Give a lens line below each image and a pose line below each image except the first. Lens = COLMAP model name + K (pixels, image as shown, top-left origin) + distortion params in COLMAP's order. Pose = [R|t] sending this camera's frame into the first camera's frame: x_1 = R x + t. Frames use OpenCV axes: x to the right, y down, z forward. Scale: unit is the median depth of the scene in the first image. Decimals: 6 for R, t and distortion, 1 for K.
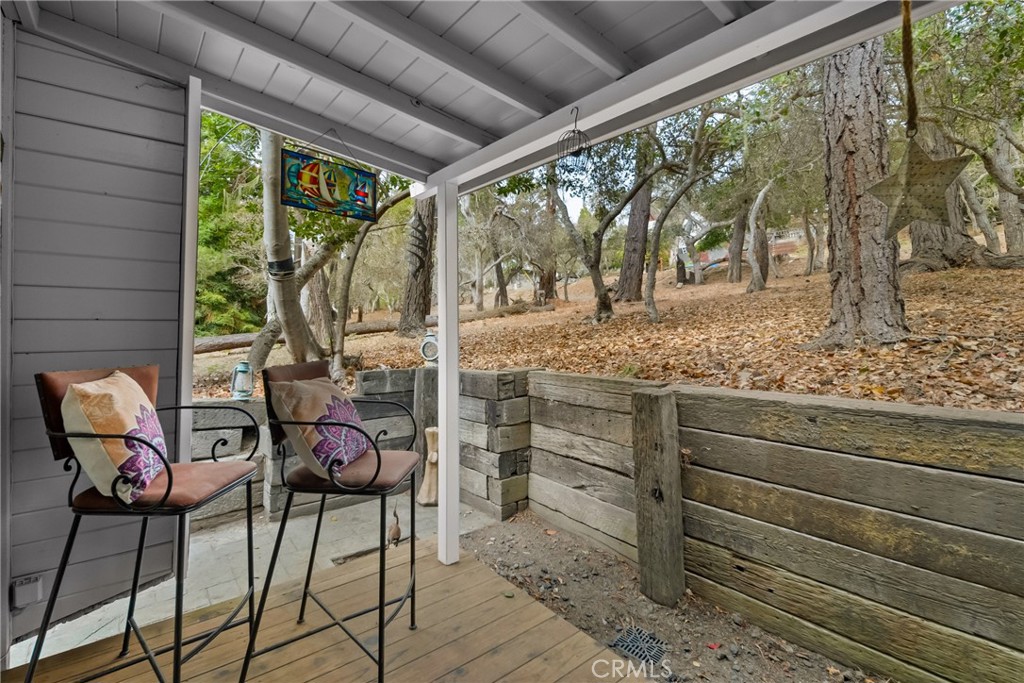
lens RADIAL K [[456.9, 0, 512.0], [0, 456.9, 341.5], [0, 0, 1]] dist [0.004959, -0.003799]
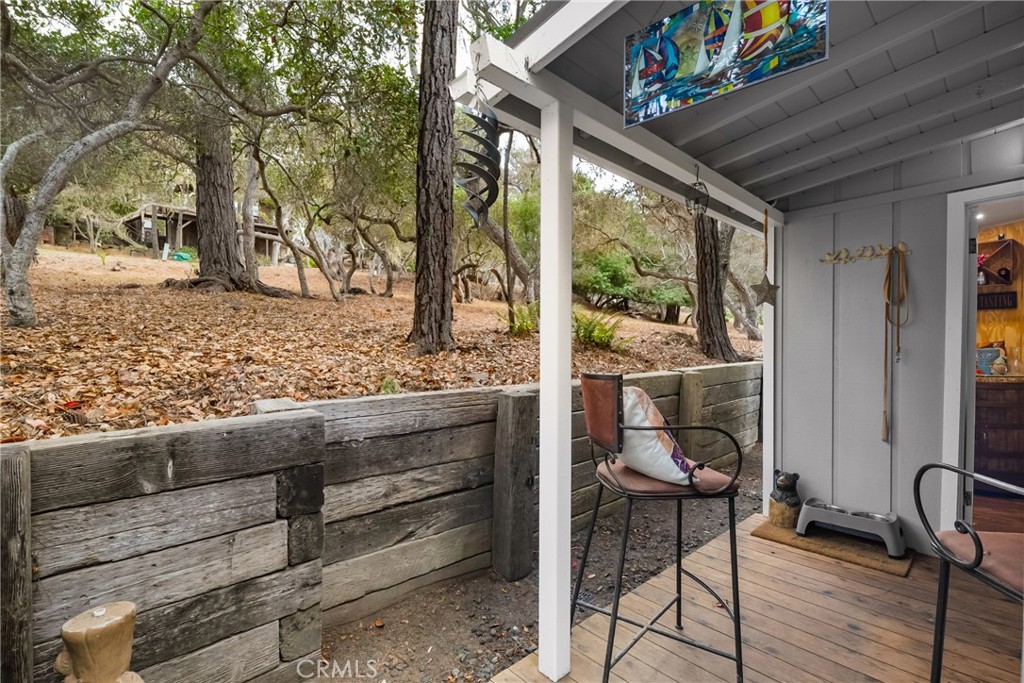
lens RADIAL K [[449.1, 0, 515.3], [0, 449.1, 351.7], [0, 0, 1]] dist [0.001182, -0.000181]
pose [[-0.066257, -0.007901, 0.997771, -0.630619], [0.013642, 0.999868, 0.008824, -0.004026], [-0.997709, 0.014196, -0.066141, 0.863147]]
